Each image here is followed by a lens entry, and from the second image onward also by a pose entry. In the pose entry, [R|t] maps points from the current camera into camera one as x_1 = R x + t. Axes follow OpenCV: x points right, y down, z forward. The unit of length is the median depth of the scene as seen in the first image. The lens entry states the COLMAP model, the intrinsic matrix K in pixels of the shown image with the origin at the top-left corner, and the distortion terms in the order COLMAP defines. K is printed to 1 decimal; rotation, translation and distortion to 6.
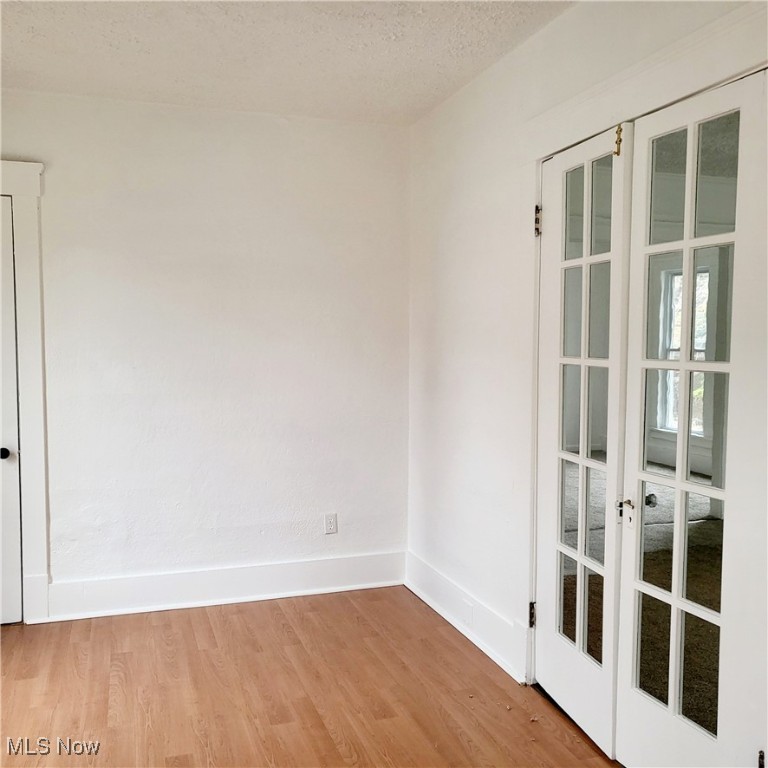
lens RADIAL K [[784.3, 0, 386.0], [0, 784.3, 384.3], [0, 0, 1]] dist [0.000273, 0.000000]
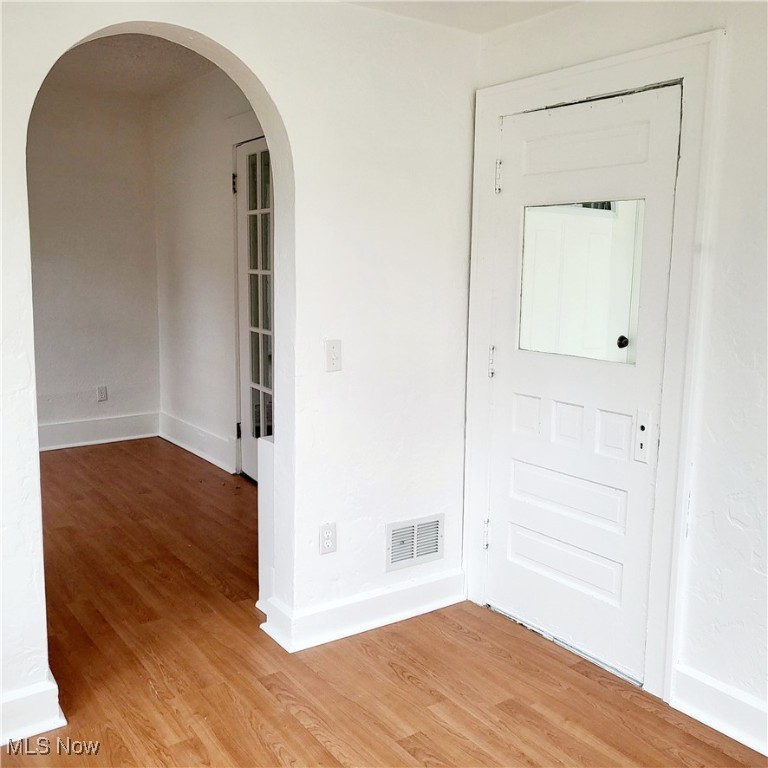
lens RADIAL K [[784.3, 0, 377.0], [0, 784.3, 378.6], [0, 0, 1]] dist [0.000273, 0.000000]
pose [[0.959093, -0.037858, 0.280547, 0.010308], [0.013298, 0.995949, 0.088935, 0.046900], [-0.282777, -0.081566, 0.955711, -0.625569]]
